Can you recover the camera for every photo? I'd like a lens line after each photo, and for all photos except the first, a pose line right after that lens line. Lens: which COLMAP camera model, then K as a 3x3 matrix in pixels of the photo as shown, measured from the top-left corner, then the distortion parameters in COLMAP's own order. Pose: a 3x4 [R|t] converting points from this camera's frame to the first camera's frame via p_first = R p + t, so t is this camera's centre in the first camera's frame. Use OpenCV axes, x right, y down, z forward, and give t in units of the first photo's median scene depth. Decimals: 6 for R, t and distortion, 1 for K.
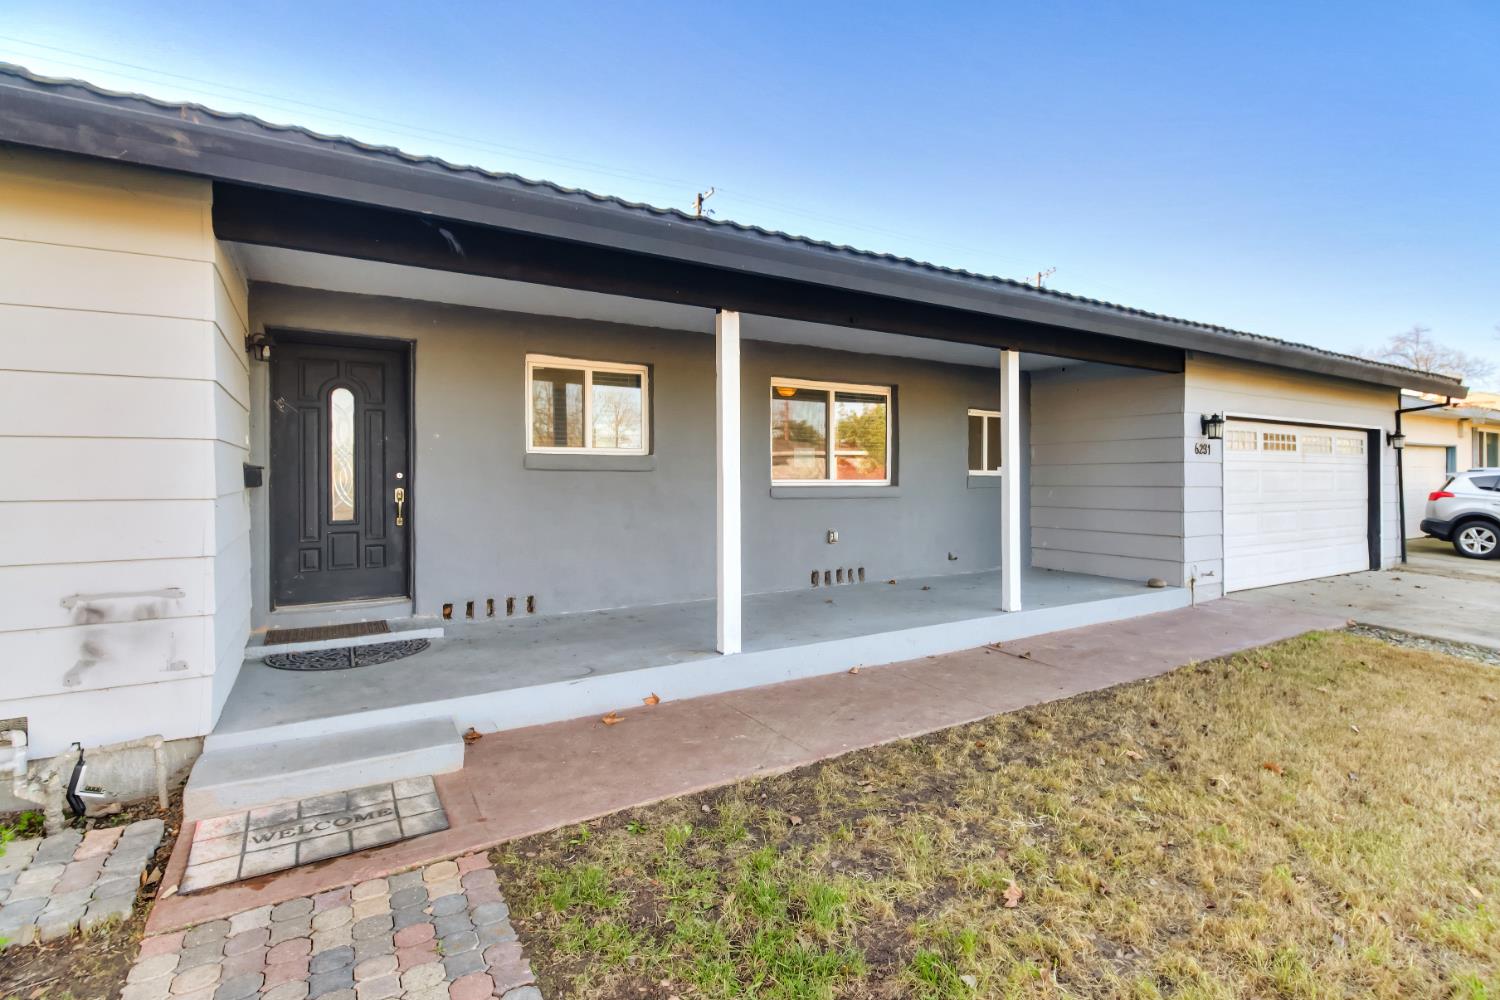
lens RADIAL K [[695.0, 0, 755.9], [0, 695.0, 487.3], [0, 0, 1]] dist [0.015726, -0.013082]
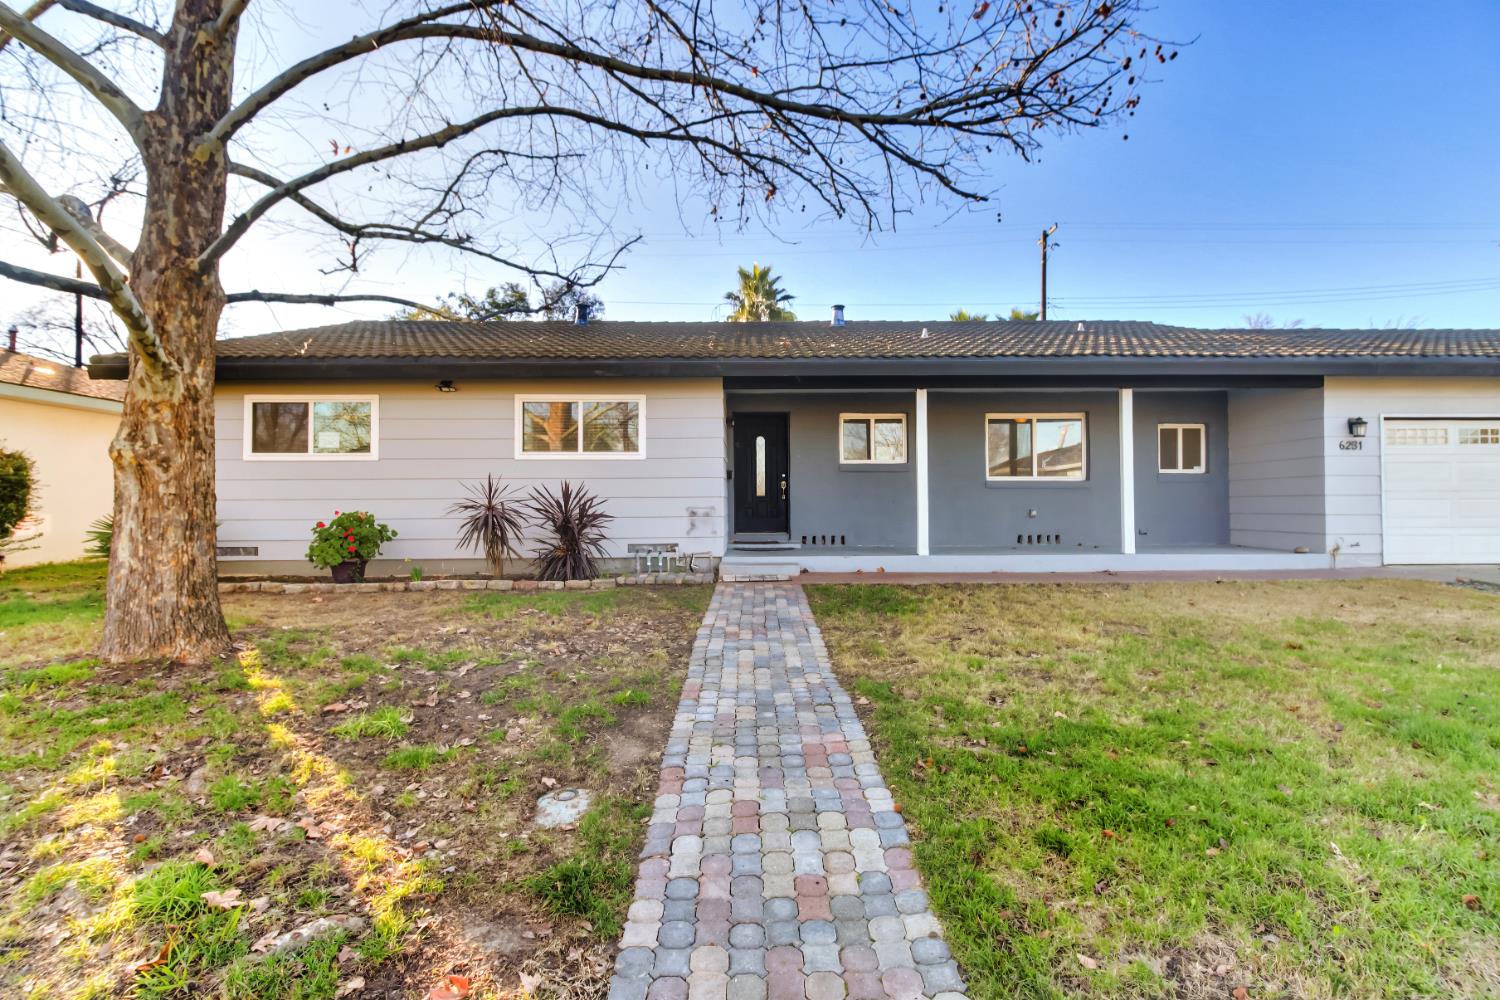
lens RADIAL K [[672.9, 0, 768.3], [0, 672.9, 494.0], [0, 0, 1]] dist [0.016080, -0.009822]
pose [[0.866188, -0.010308, -0.499611, 0.355913], [-0.002058, 0.999705, -0.024194, 0.067271], [0.499714, 0.021985, 0.865912, -0.602503]]
